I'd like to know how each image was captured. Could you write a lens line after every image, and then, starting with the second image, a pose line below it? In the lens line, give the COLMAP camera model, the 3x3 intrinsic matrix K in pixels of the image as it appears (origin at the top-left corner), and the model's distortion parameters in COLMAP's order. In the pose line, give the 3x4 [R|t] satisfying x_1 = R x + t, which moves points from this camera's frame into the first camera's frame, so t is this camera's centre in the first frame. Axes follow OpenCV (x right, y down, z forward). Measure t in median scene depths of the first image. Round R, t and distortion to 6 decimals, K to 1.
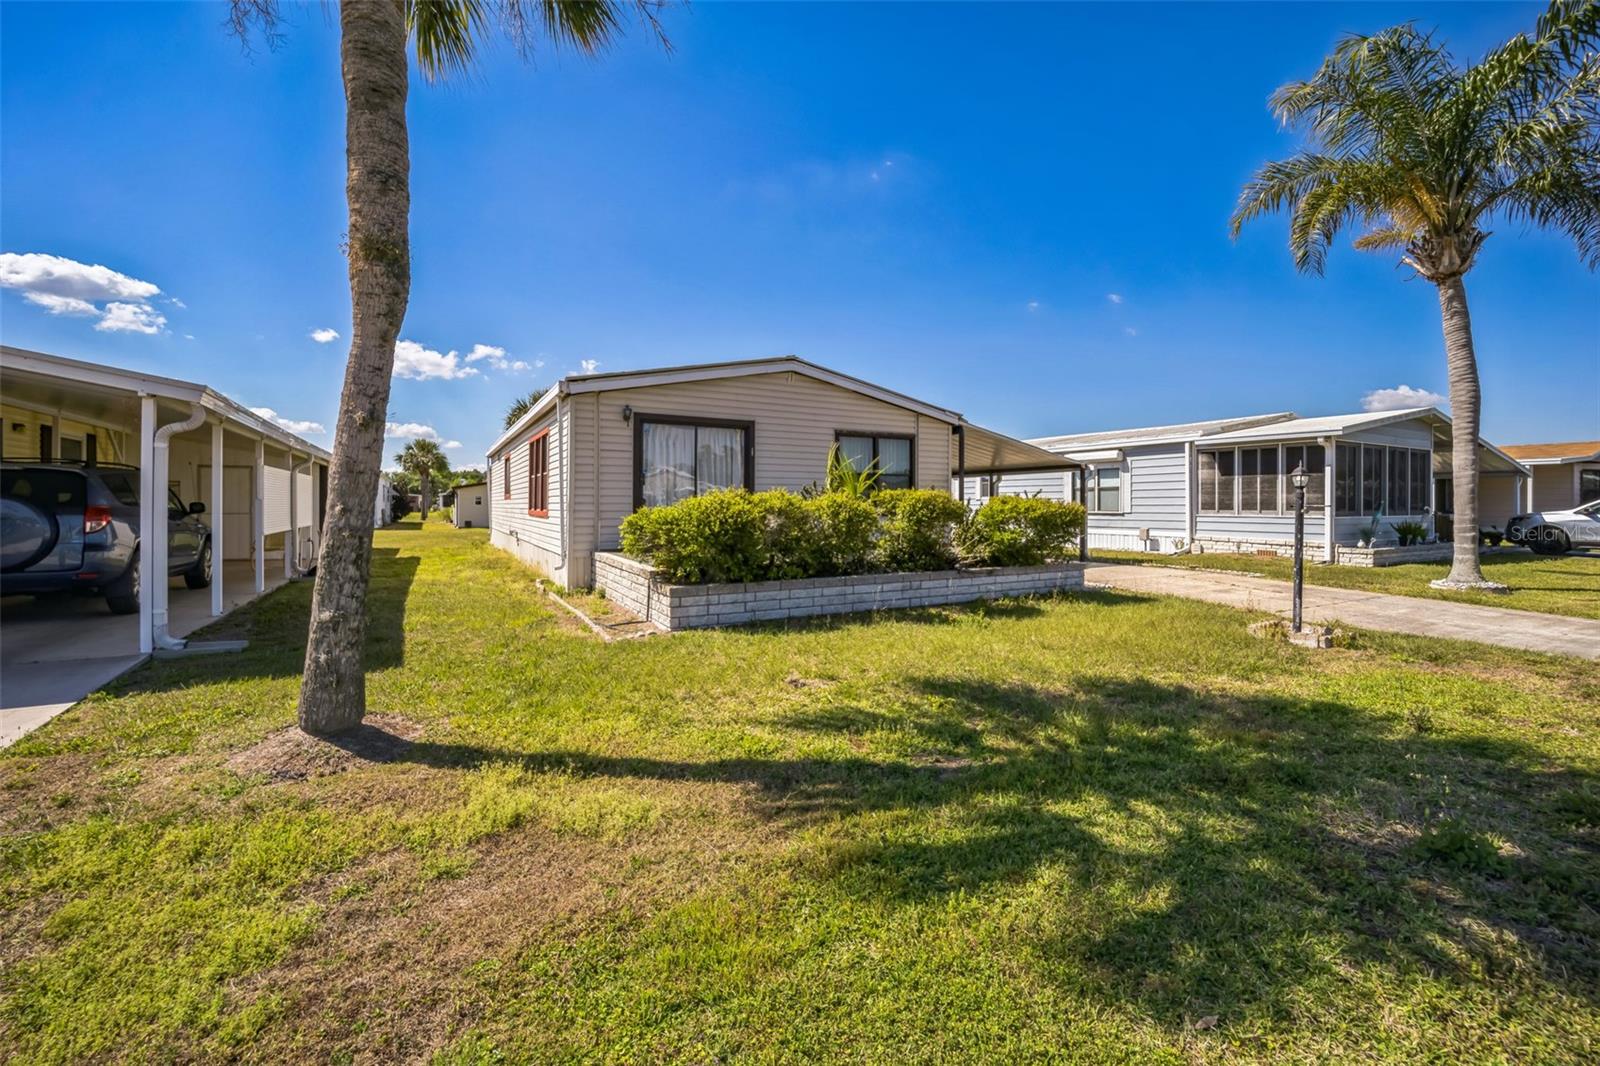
lens RADIAL K [[660.3, 0, 807.6], [0, 660.3, 511.8], [0, 0, 1]] dist [-0.021683, -0.000156]
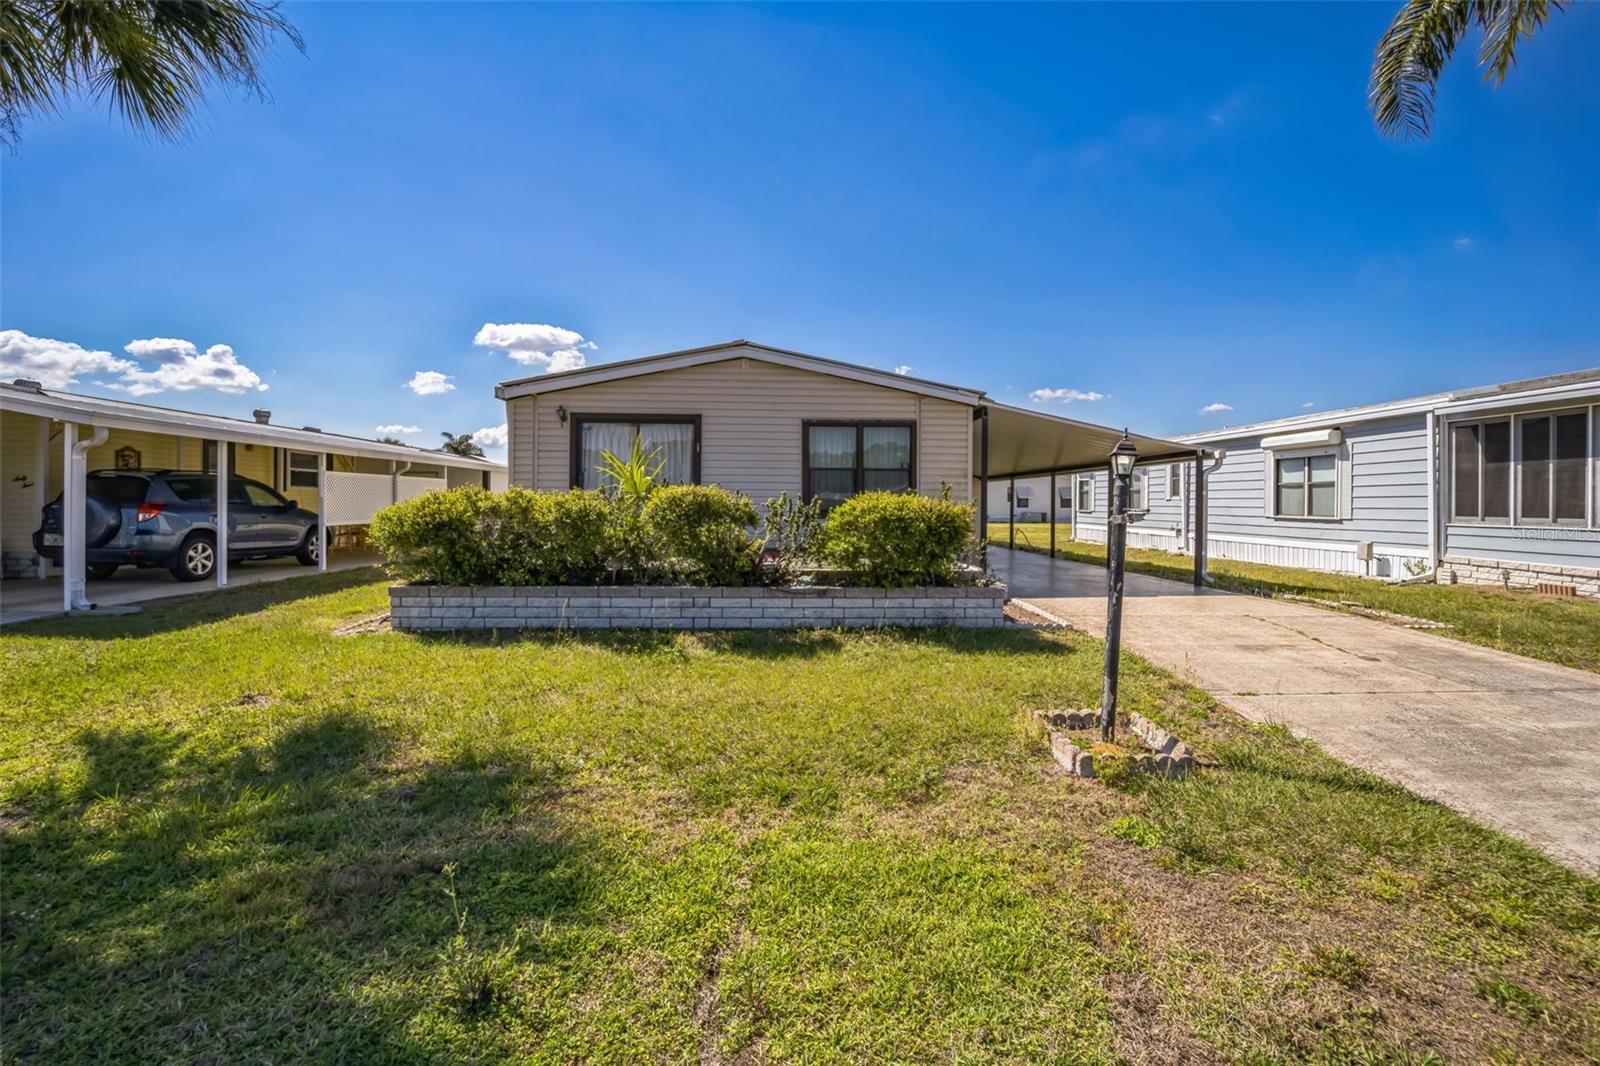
lens RADIAL K [[660.3, 0, 807.6], [0, 660.3, 511.8], [0, 0, 1]] dist [-0.021683, -0.000156]
pose [[0.898248, 0.009913, -0.439377, 0.415508], [-0.009764, 0.999949, 0.002600, -0.003512], [0.439380, 0.001955, 0.898299, 0.204179]]
